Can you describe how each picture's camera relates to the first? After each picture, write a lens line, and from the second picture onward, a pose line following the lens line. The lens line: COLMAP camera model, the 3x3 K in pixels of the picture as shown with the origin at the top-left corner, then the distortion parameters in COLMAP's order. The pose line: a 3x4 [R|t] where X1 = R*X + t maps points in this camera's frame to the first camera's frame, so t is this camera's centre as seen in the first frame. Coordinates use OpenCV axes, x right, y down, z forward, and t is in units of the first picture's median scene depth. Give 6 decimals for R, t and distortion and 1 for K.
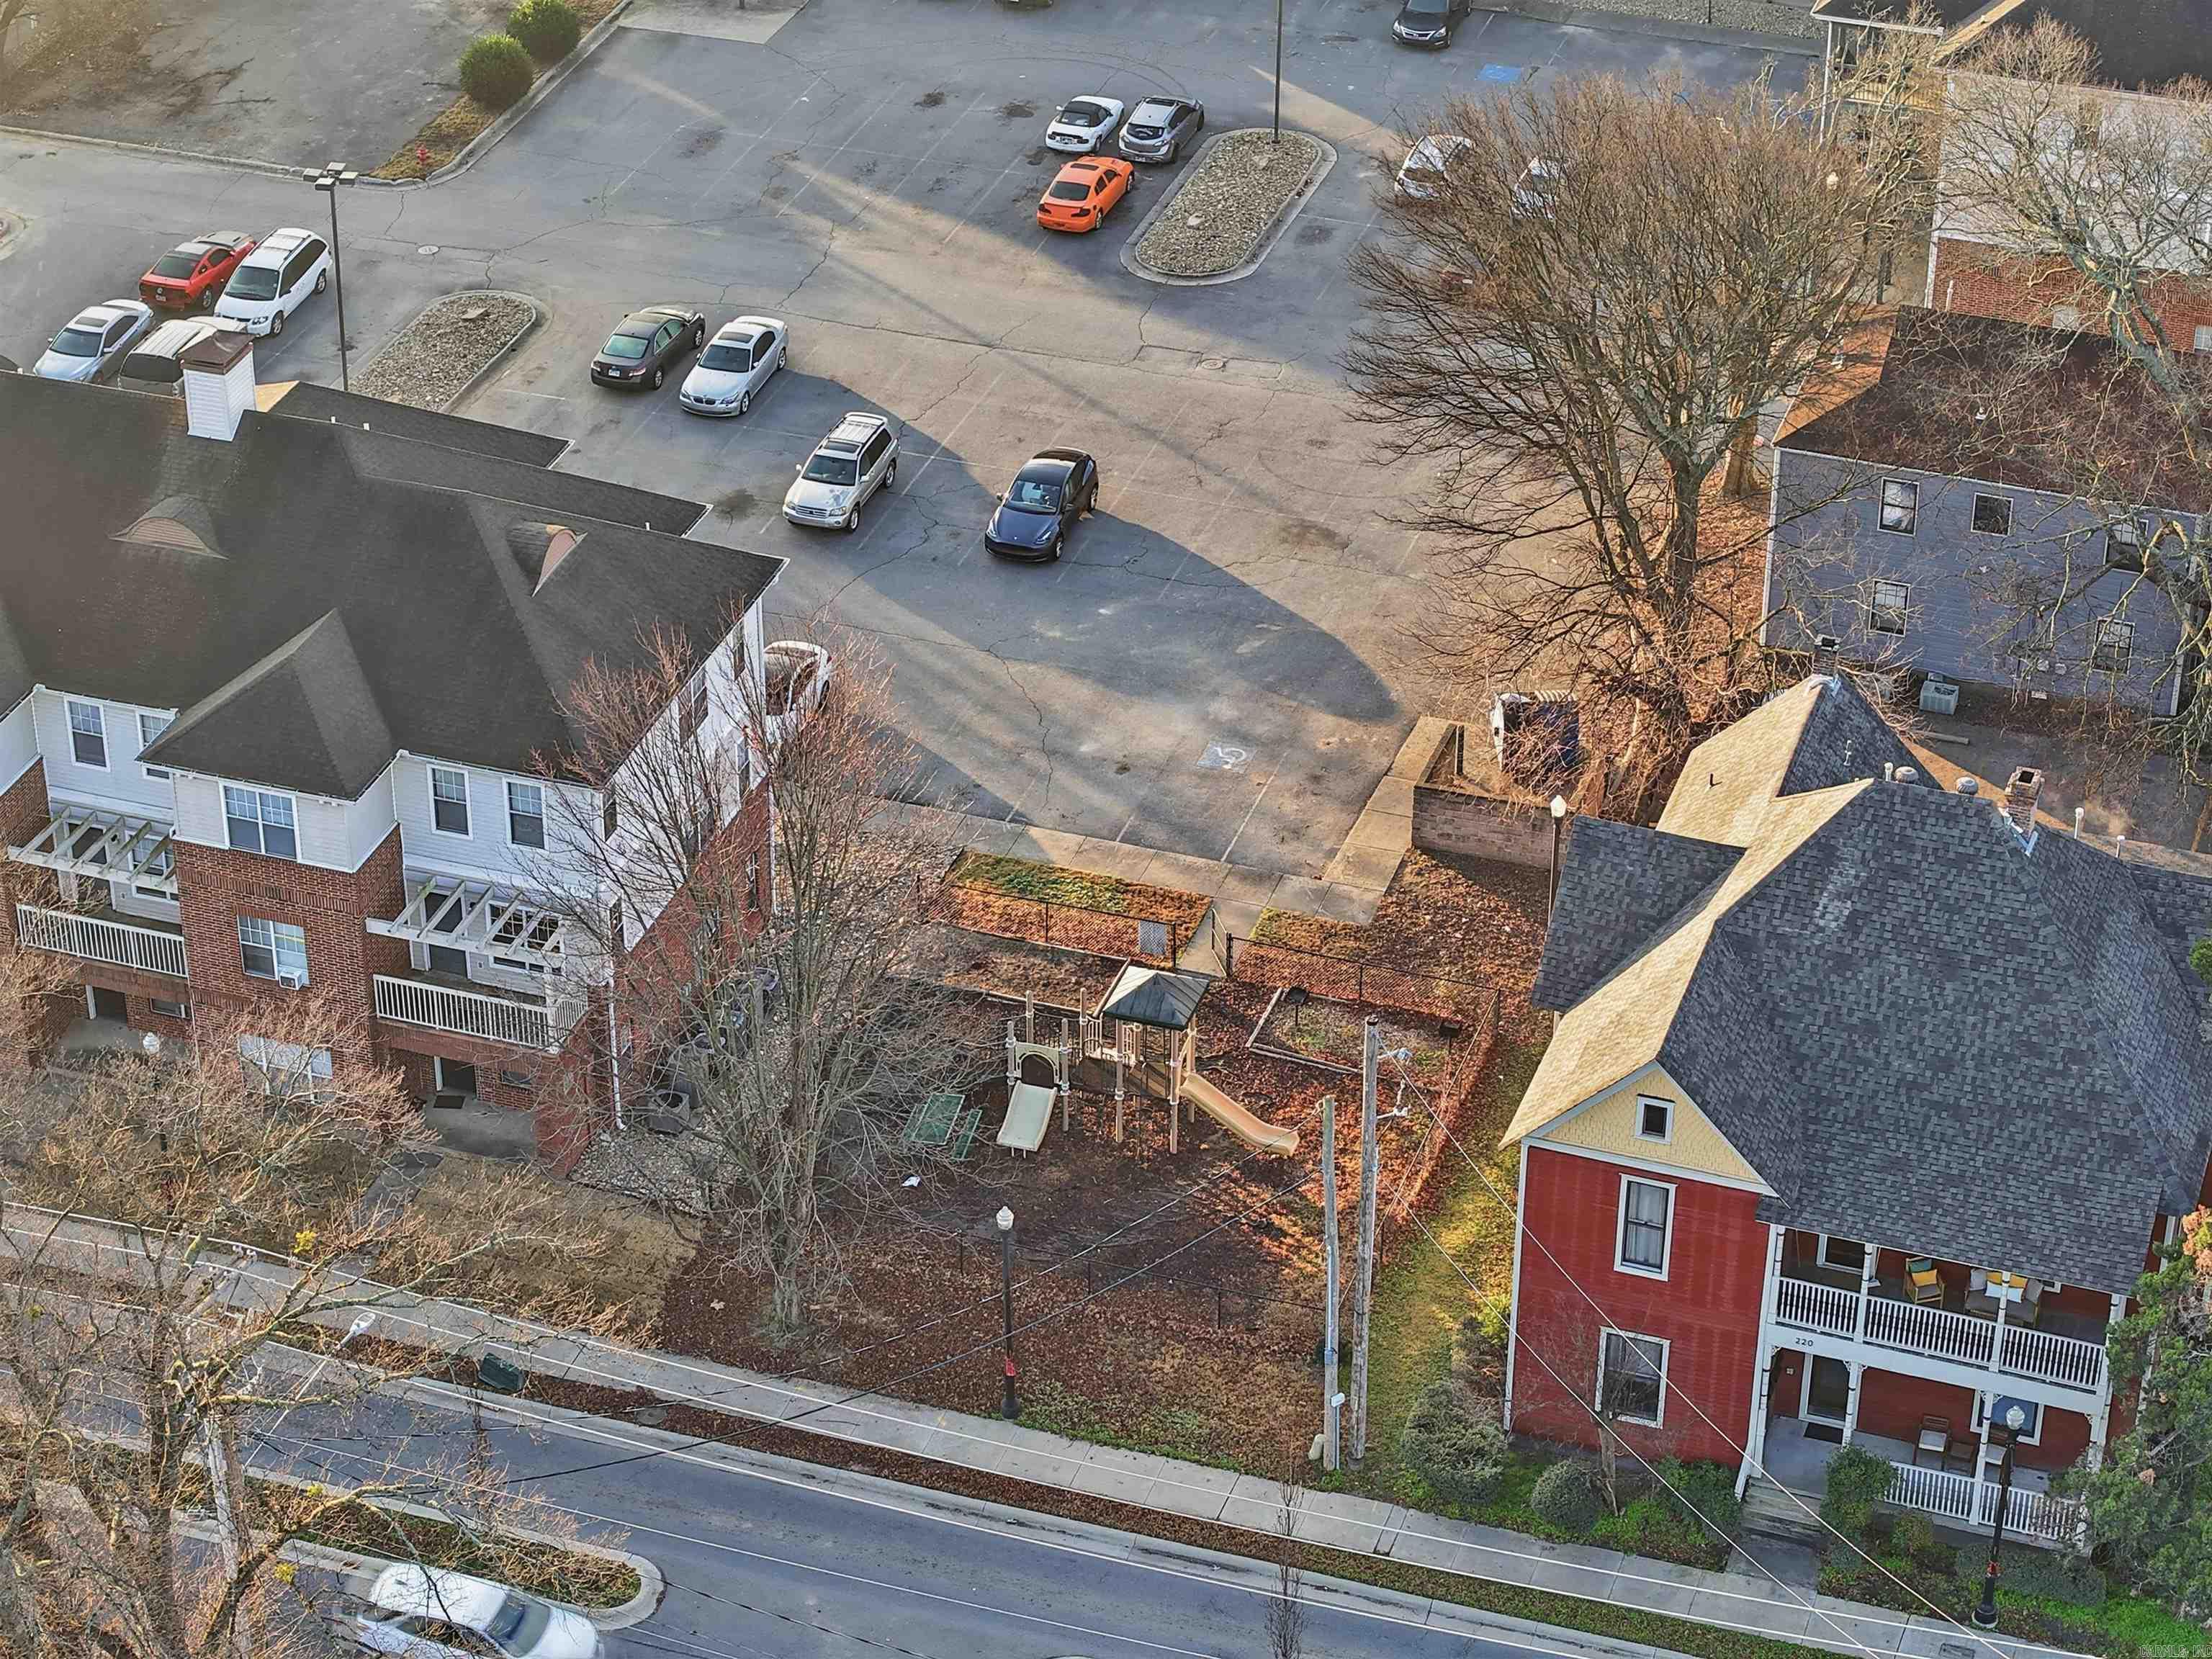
lens RADIAL K [[4683.9, 0, 1106.5], [0, 4683.9, 814.9], [0, 0, 1]] dist [-0.142042, 0.000000]
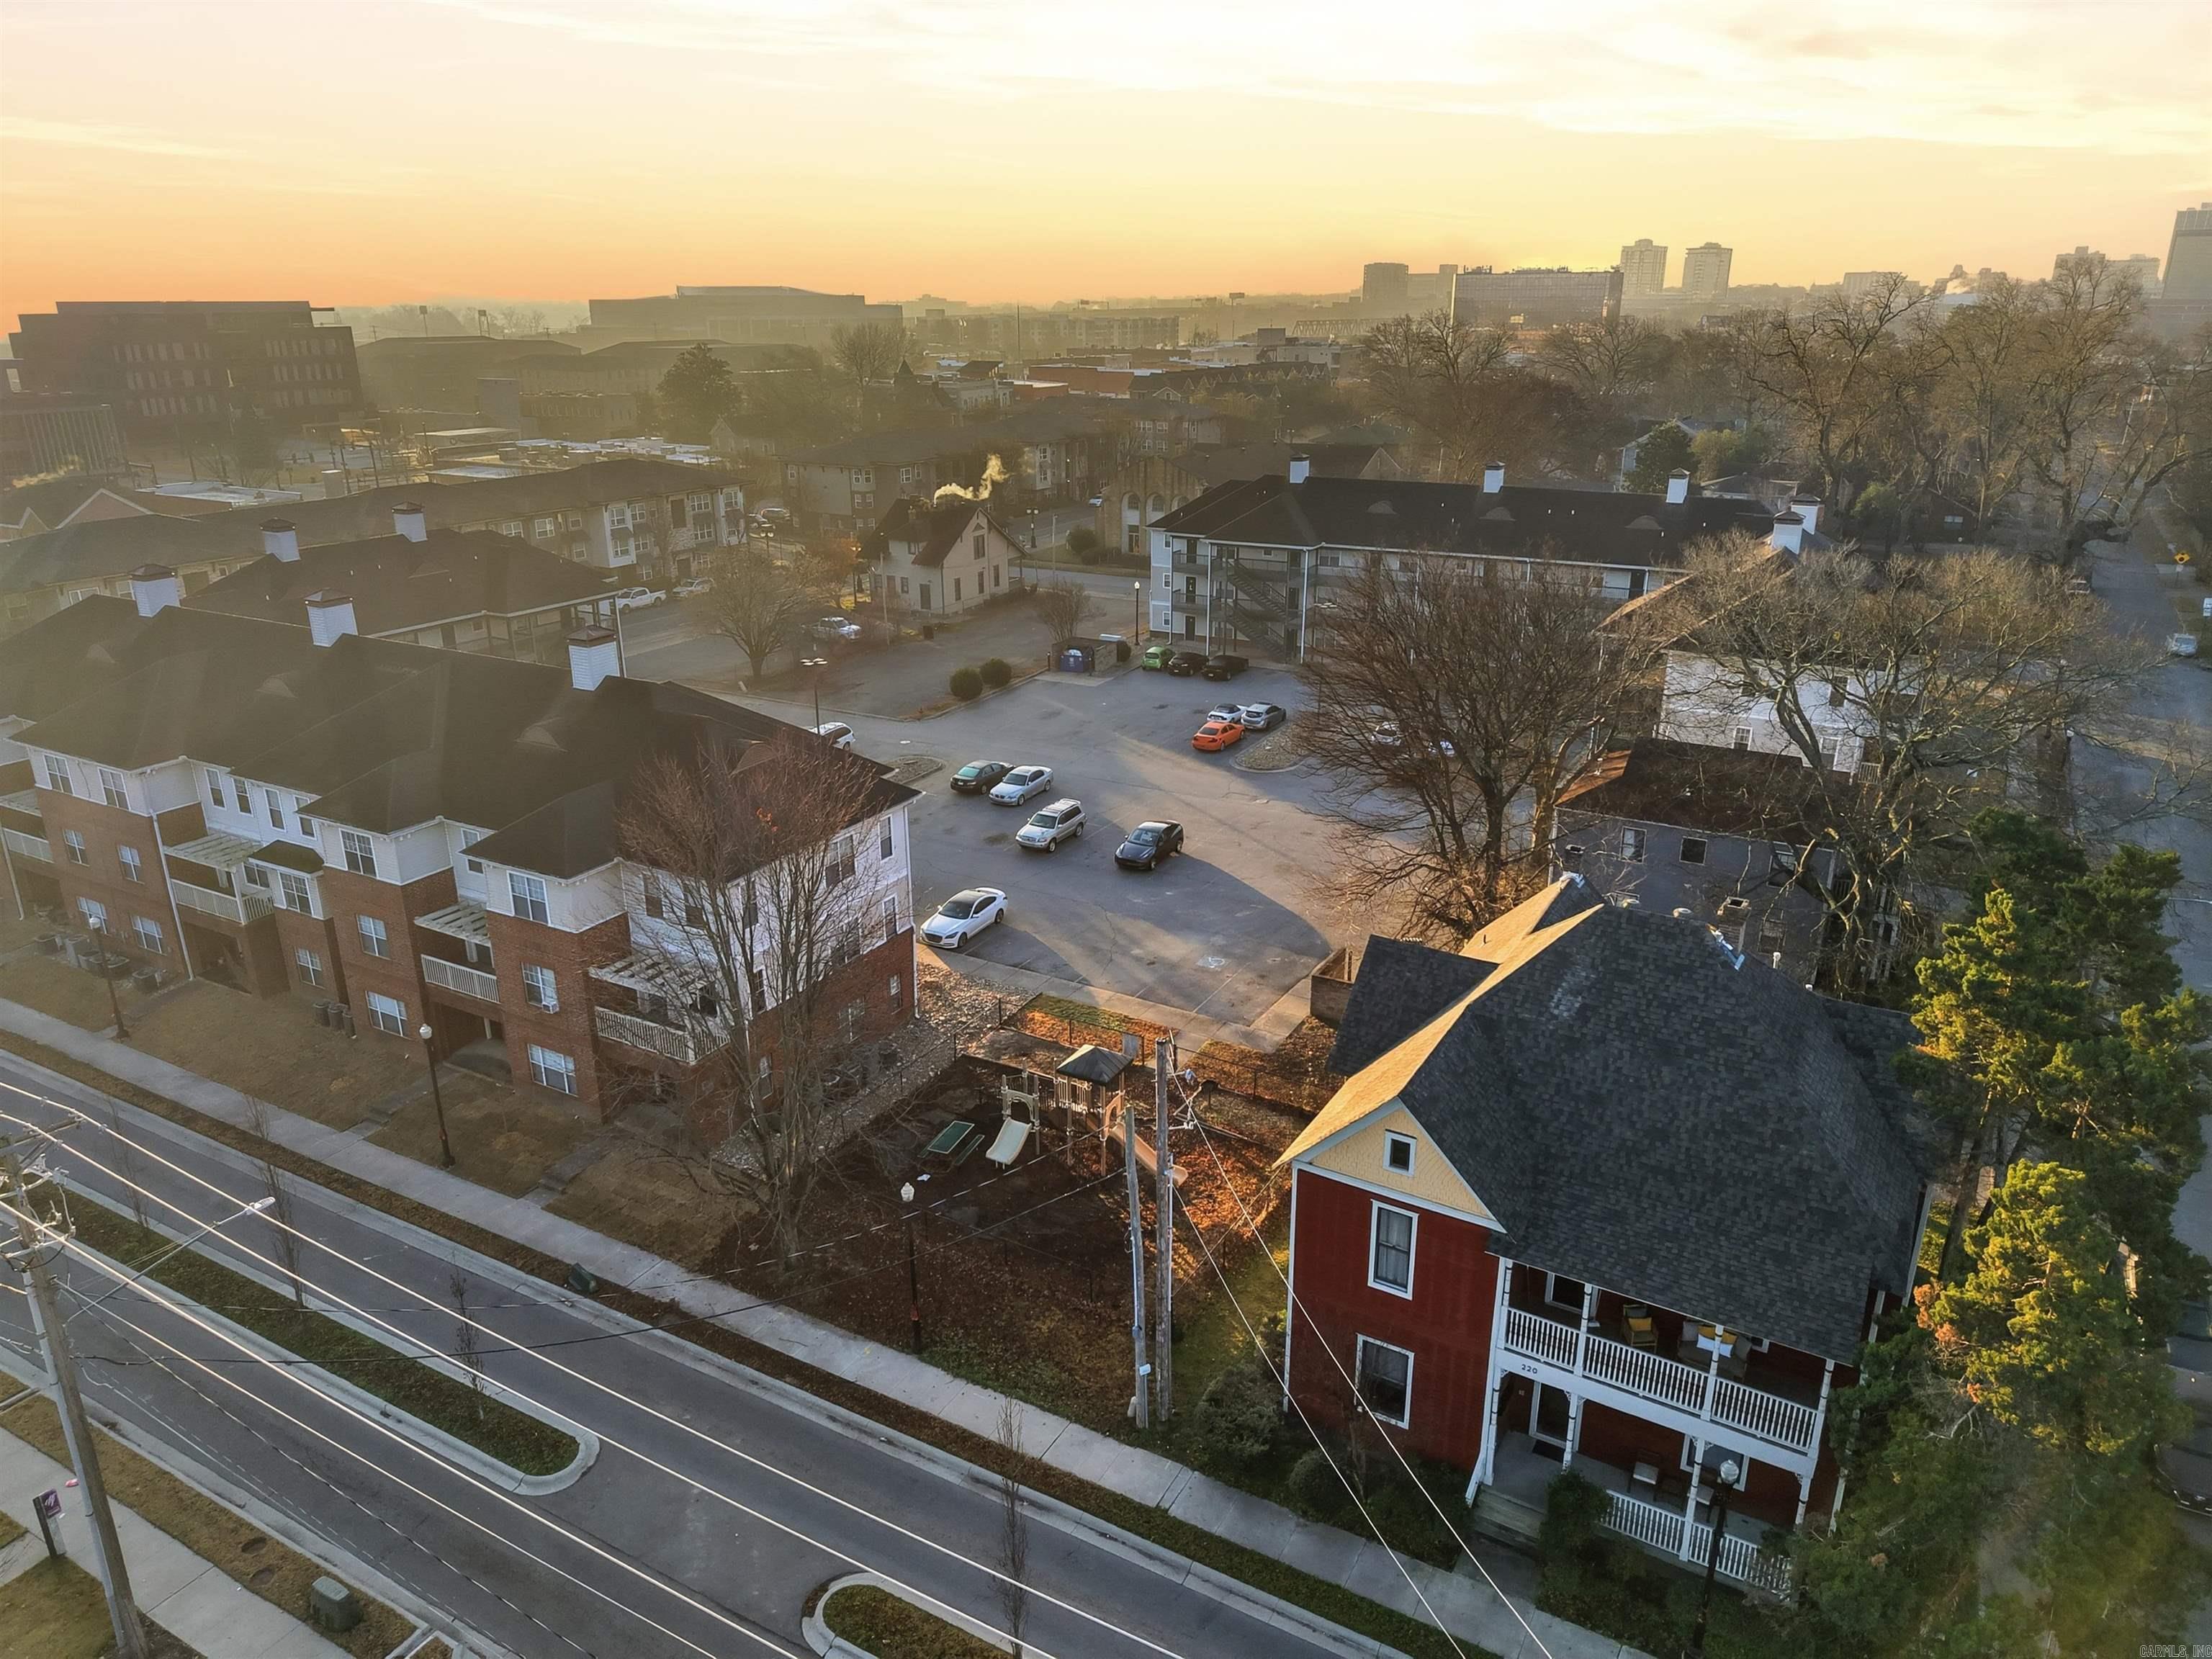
lens RADIAL K [[1471.3, 0, 1112.3], [0, 1471.3, 836.2], [0, 0, 1]] dist [0.042802, -0.046469]
pose [[0.982639, 0.057944, -0.176247, 0.096581], [-0.092468, 0.976536, -0.194492, 0.059748], [0.160842, 0.207413, 0.964940, 0.551752]]
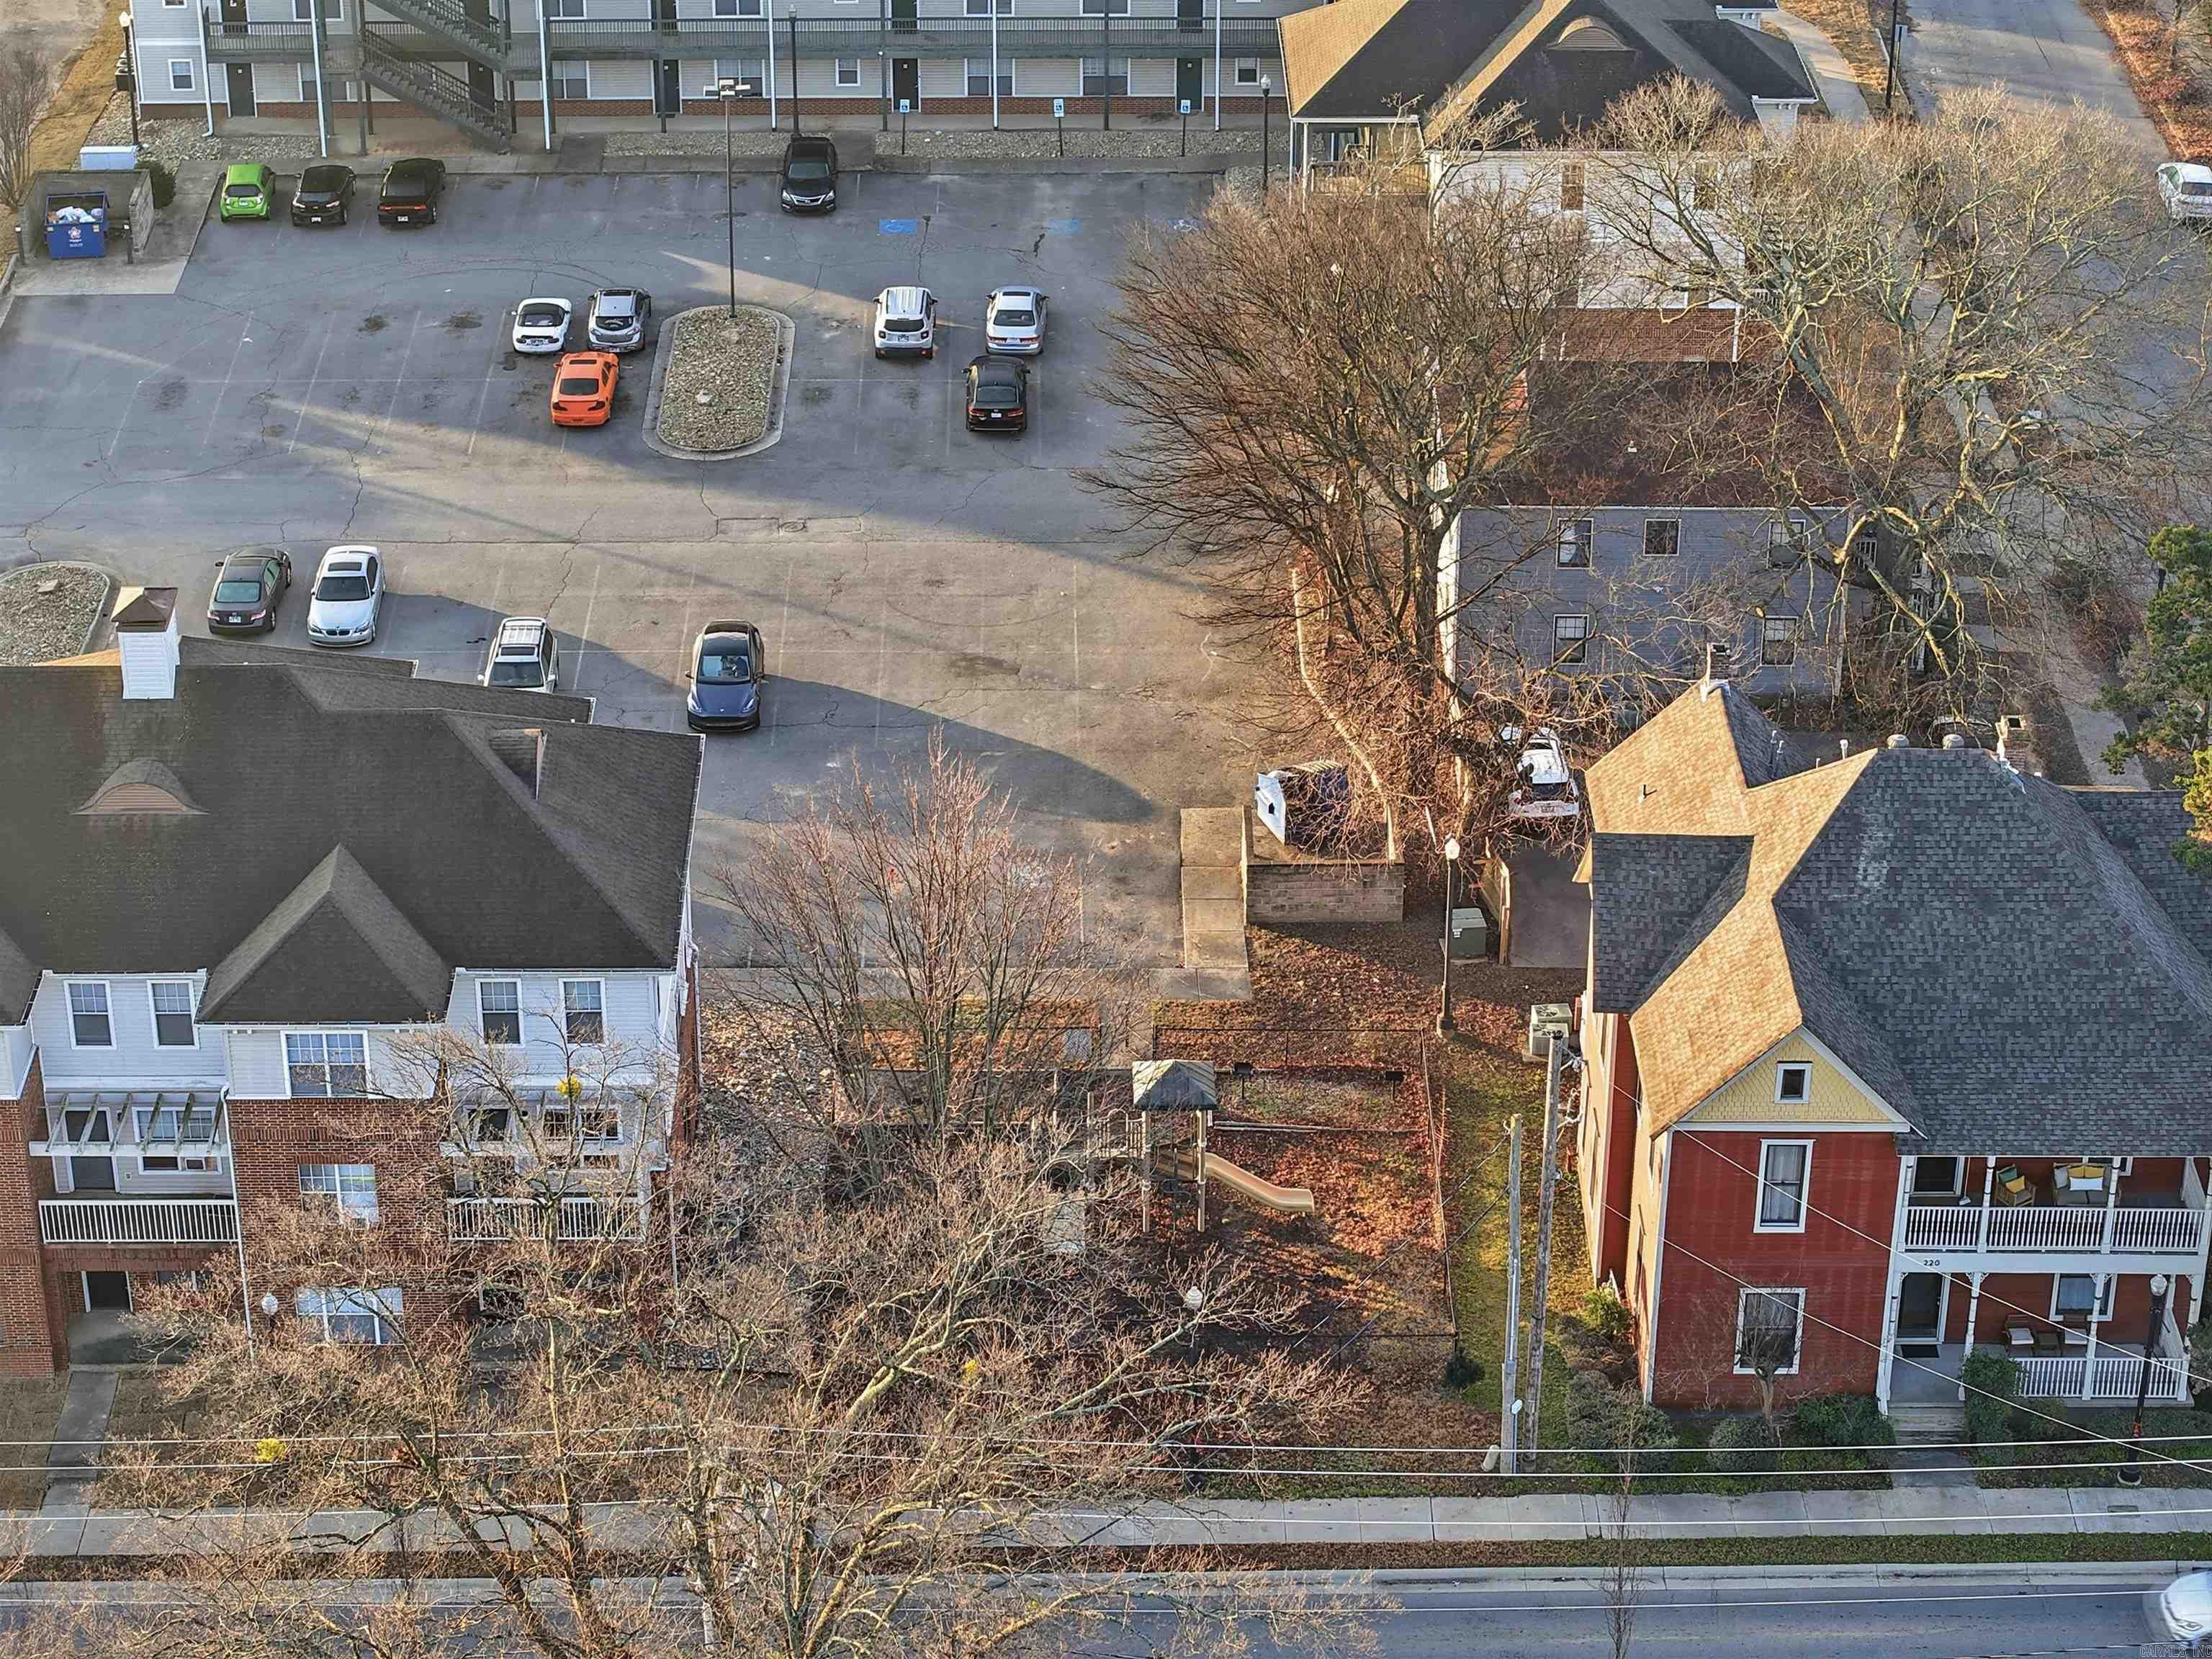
lens RADIAL K [[4683.9, 0, 1126.2], [0, 4683.9, 823.5], [0, 0, 1]] dist [-0.142042, 0.000000]
pose [[0.941913, -0.161509, 0.294474, -0.305445], [0.174483, 0.984493, -0.018147, -0.001255], [-0.286977, 0.068474, 0.955487, 0.004127]]
